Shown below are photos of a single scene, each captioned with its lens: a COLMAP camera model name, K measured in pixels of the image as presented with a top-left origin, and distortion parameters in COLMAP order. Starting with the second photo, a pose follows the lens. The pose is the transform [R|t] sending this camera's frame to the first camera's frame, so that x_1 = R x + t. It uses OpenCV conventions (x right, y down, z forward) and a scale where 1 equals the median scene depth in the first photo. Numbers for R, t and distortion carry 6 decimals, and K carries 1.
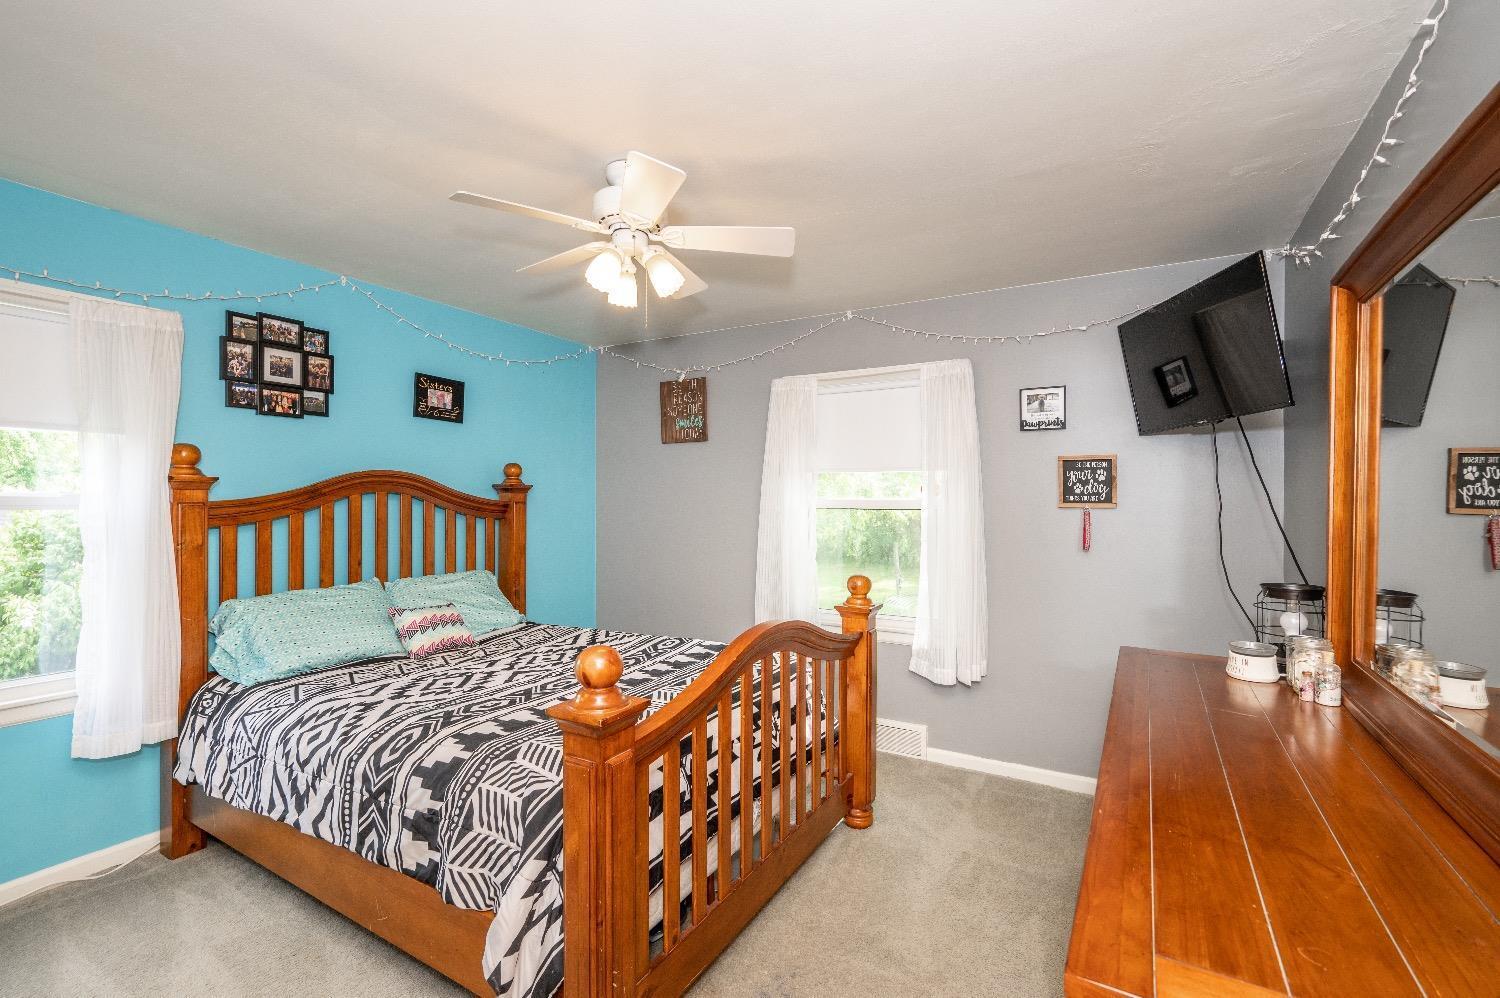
lens RADIAL K [[663.1, 0, 755.5], [0, 663.1, 501.3], [0, 0, 1]] dist [0.001564, 0.000798]
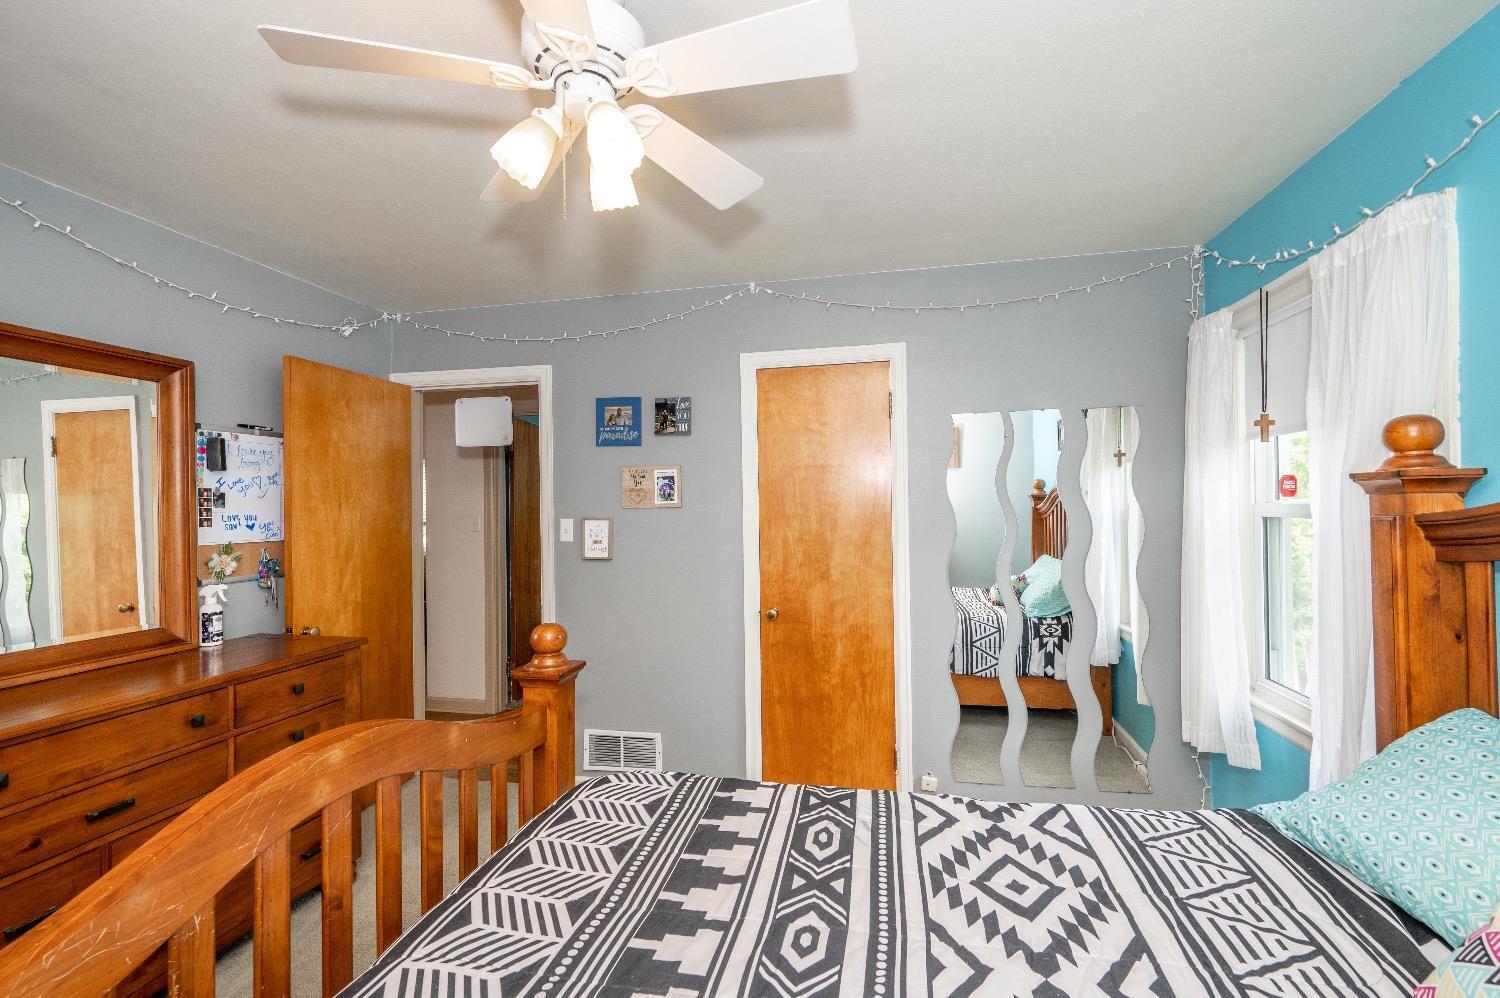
lens RADIAL K [[663.1, 0, 755.5], [0, 663.1, 501.3], [0, 0, 1]] dist [0.001564, 0.000798]
pose [[-0.945905, 0.009607, -0.324302, -0.123792], [0.006807, 0.999929, 0.009767, -0.021070], [0.324372, 0.007031, -0.945903, 1.450761]]
